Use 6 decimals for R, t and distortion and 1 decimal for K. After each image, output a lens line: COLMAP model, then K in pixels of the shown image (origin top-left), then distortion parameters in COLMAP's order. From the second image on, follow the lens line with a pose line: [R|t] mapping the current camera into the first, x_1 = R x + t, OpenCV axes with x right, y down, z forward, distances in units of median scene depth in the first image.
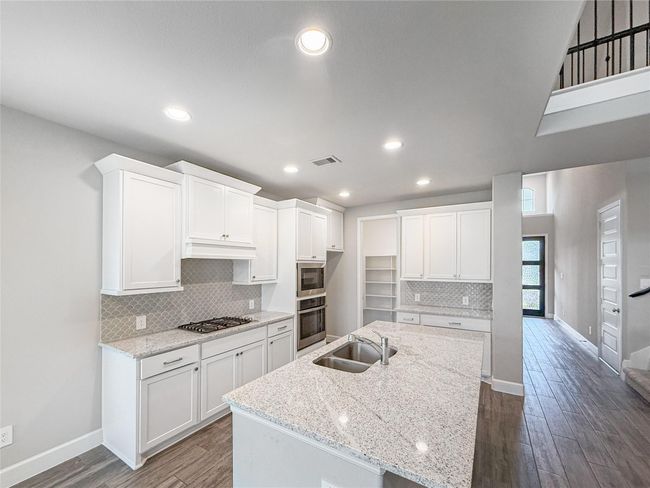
lens RADIAL K [[268.3, 0, 323.2], [0, 268.3, 264.5], [0, 0, 1]] dist [-0.001299, -0.000094]
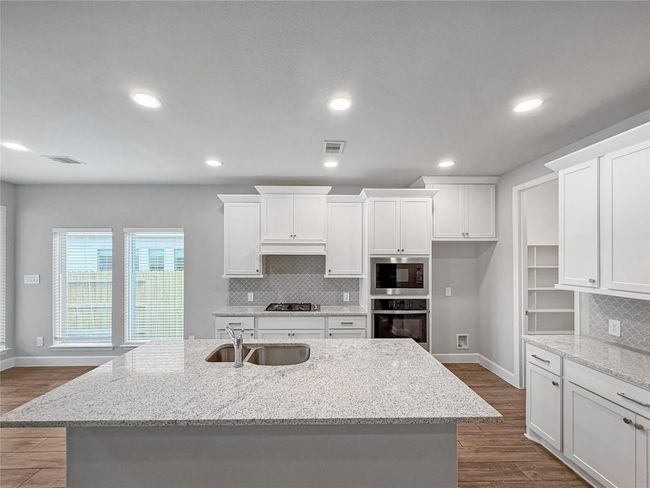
lens RADIAL K [[268.3, 0, 320.6], [0, 268.3, 257.0], [0, 0, 1]] dist [-0.001299, -0.000094]
pose [[0.539117, -0.002137, -0.842228, 0.628450], [0.001292, 0.999998, -0.001711, -0.006695], [0.842230, -0.000166, 0.539118, 0.388129]]
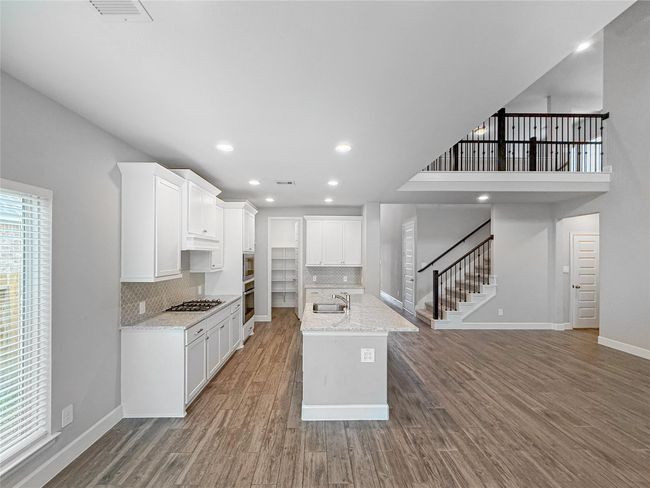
lens RADIAL K [[268.3, 0, 320.5], [0, 268.3, 252.3], [0, 0, 1]] dist [-0.001299, -0.000094]
pose [[0.840524, 0.007891, 0.541717, -0.503357], [-0.006319, 0.999969, -0.004761, -0.008642], [-0.541738, 0.000579, 0.840547, -0.248603]]
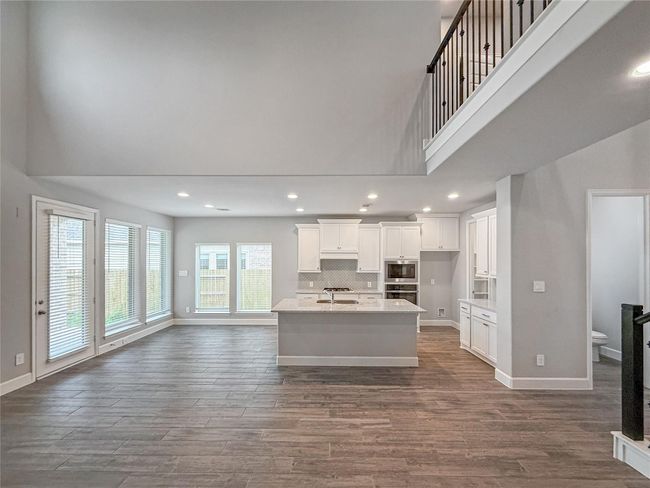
lens RADIAL K [[268.3, 0, 323.7], [0, 268.3, 260.0], [0, 0, 1]] dist [-0.001299, -0.000094]
pose [[0.512383, 0.001146, -0.858756, 1.185244], [-0.000237, 0.999999, 0.001194, -0.012390], [0.858757, -0.000408, 0.512383, -0.153561]]
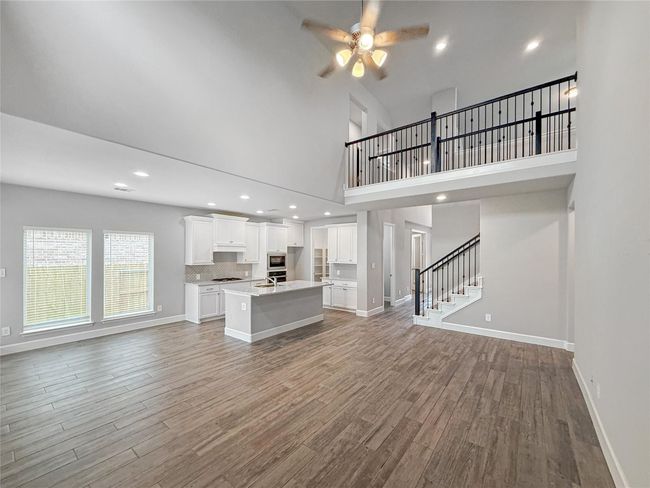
lens RADIAL K [[268.3, 0, 322.7], [0, 268.3, 252.3], [0, 0, 1]] dist [-0.001299, -0.000094]
pose [[0.994256, 0.003909, -0.106955, 0.581701], [-0.004122, 0.999990, -0.001771, -0.012915], [0.106947, 0.002202, 0.994262, -1.064525]]
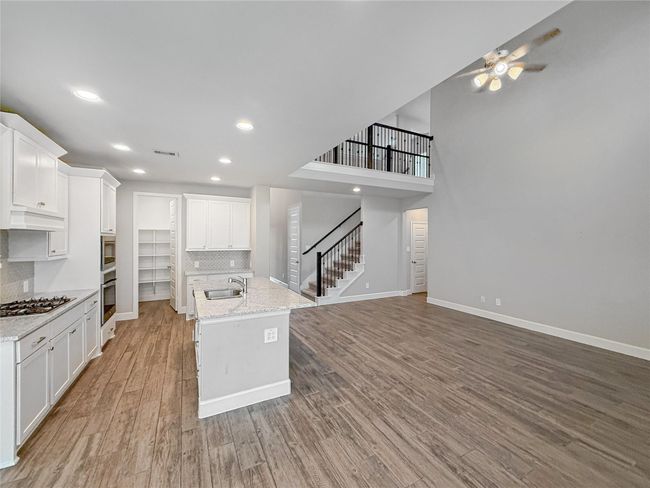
lens RADIAL K [[268.3, 0, 326.8], [0, 268.3, 239.4], [0, 0, 1]] dist [-0.001299, -0.000094]
pose [[0.505150, 0.002528, 0.863028, -0.561300], [-0.007209, 0.999973, 0.001290, 0.000246], [-0.863001, -0.006873, 0.505155, -0.208668]]
